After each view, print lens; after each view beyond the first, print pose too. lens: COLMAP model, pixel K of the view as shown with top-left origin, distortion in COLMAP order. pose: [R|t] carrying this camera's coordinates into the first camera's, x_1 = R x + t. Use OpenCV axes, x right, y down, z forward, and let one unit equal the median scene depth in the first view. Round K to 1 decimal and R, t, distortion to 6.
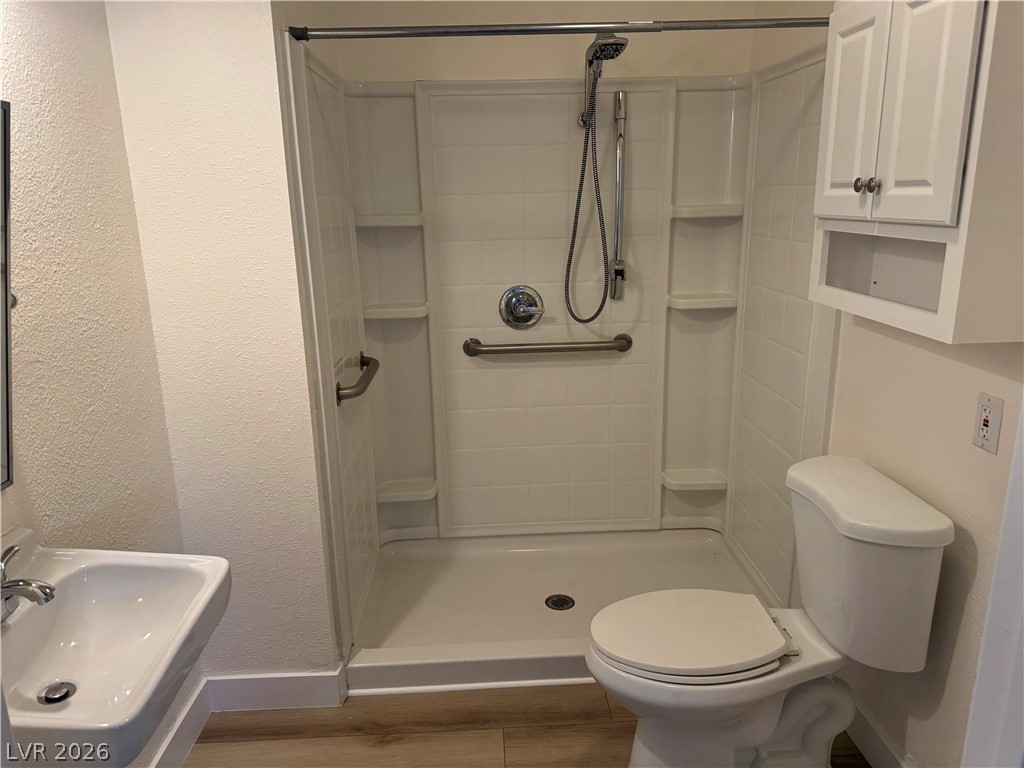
lens RADIAL K [[717.7, 0, 498.2], [0, 717.7, 381.1], [0, 0, 1]] dist [0.075734, -0.087422]
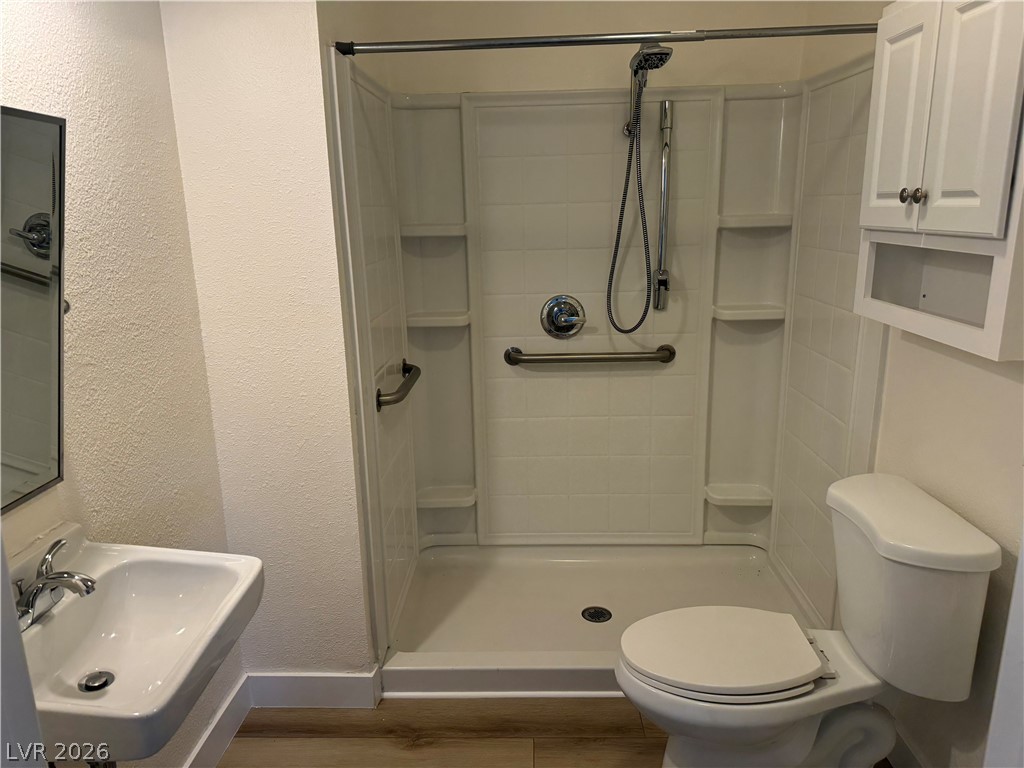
lens RADIAL K [[717.7, 0, 499.3], [0, 717.7, 384.4], [0, 0, 1]] dist [0.075734, -0.087422]
pose [[0.997298, 0.017455, -0.071364, 0.020957], [-0.017937, 0.999820, -0.006115, -0.001364], [0.071244, 0.007379, 0.997432, -0.003340]]
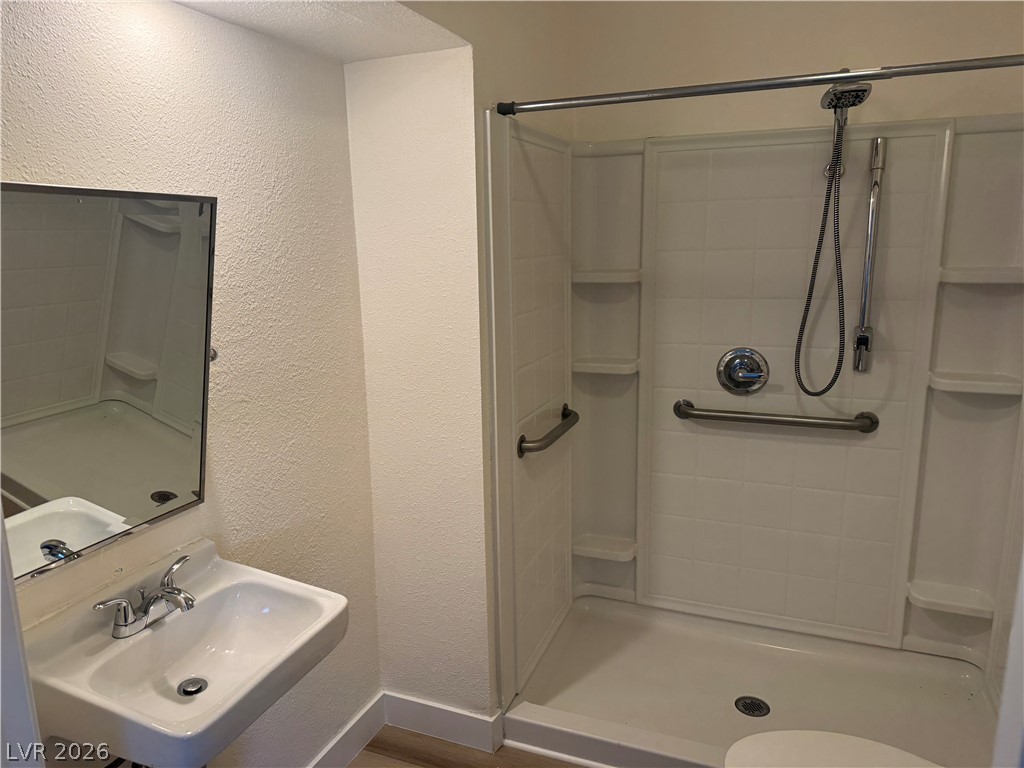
lens RADIAL K [[717.7, 0, 507.3], [0, 717.7, 384.4], [0, 0, 1]] dist [0.075734, -0.087422]
pose [[0.912915, 0.089363, -0.398247, 0.159741], [-0.103117, 0.994582, -0.013203, -0.055015], [0.394909, 0.053120, 0.917183, 0.044686]]
